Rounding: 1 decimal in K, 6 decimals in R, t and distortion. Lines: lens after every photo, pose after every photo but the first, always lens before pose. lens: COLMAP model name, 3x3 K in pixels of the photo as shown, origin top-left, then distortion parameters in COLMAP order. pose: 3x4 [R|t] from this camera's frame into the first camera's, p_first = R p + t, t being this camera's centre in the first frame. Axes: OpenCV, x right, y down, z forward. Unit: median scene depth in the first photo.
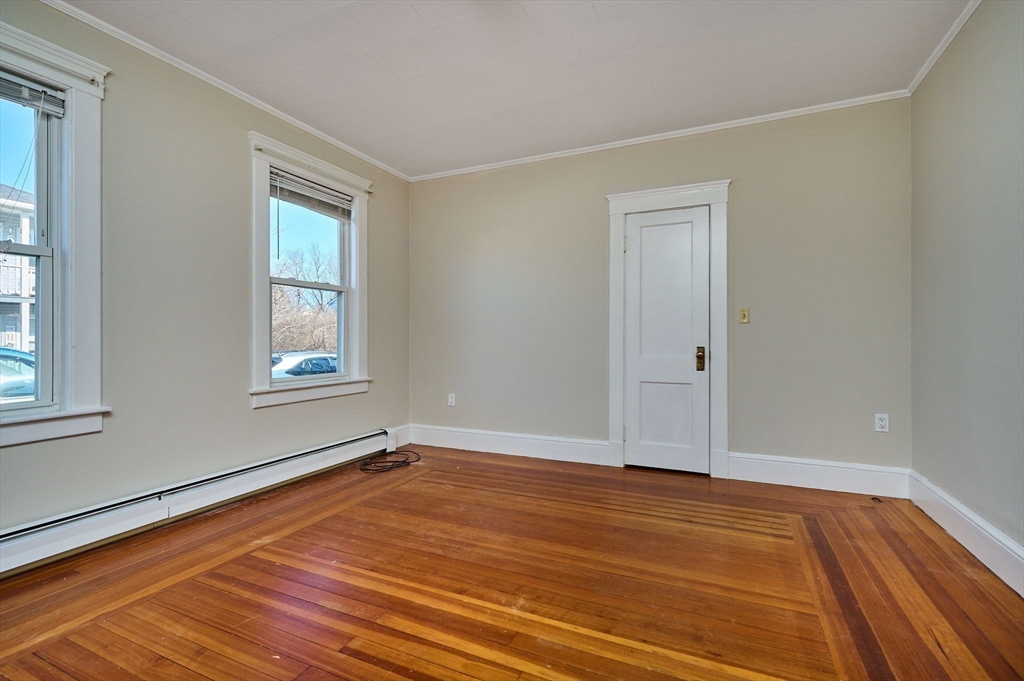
lens RADIAL K [[462.2, 0, 520.1], [0, 462.2, 339.7], [0, 0, 1]] dist [-0.002024, 0.000054]
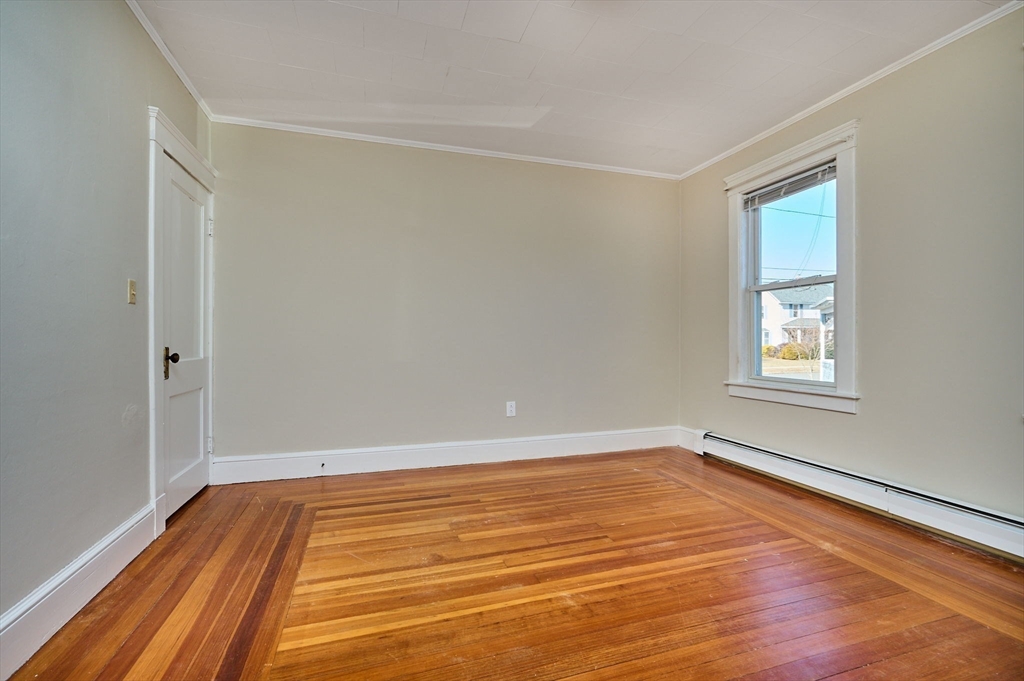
lens RADIAL K [[462.2, 0, 520.1], [0, 462.2, 339.7], [0, 0, 1]] dist [-0.002024, 0.000054]
pose [[-0.741293, 0.001541, -0.671179, 0.696378], [-0.000735, 0.999995, 0.003107, -0.005339], [0.671181, 0.002796, -0.741289, 1.537200]]
